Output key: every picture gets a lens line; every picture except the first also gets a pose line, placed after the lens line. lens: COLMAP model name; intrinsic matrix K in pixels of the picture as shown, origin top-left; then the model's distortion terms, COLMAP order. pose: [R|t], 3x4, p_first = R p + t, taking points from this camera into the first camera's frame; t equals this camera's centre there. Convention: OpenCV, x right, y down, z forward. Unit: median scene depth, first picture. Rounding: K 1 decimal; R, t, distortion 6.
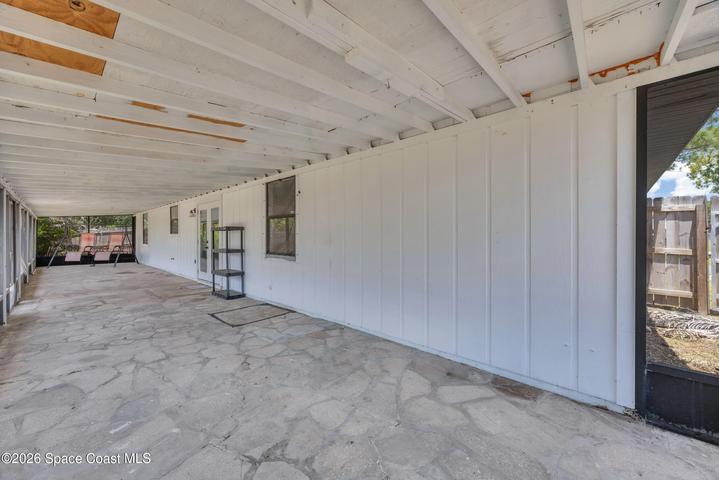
lens RADIAL K [[276.5, 0, 357.9], [0, 276.5, 237.4], [0, 0, 1]] dist [-0.002231, 0.000518]
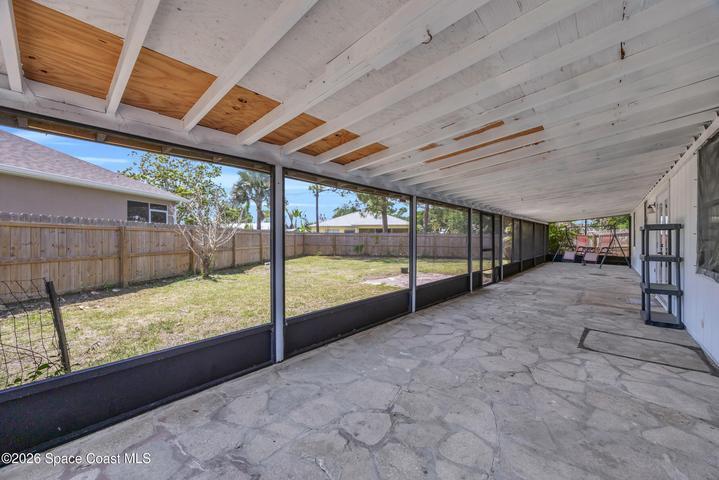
lens RADIAL K [[276.5, 0, 357.2], [0, 276.5, 234.4], [0, 0, 1]] dist [-0.002231, 0.000518]
pose [[0.000003, -0.013164, -0.999913, 0.255036], [-0.004136, 0.999905, -0.013164, 0.001354], [0.999991, 0.004136, -0.000052, 0.231532]]
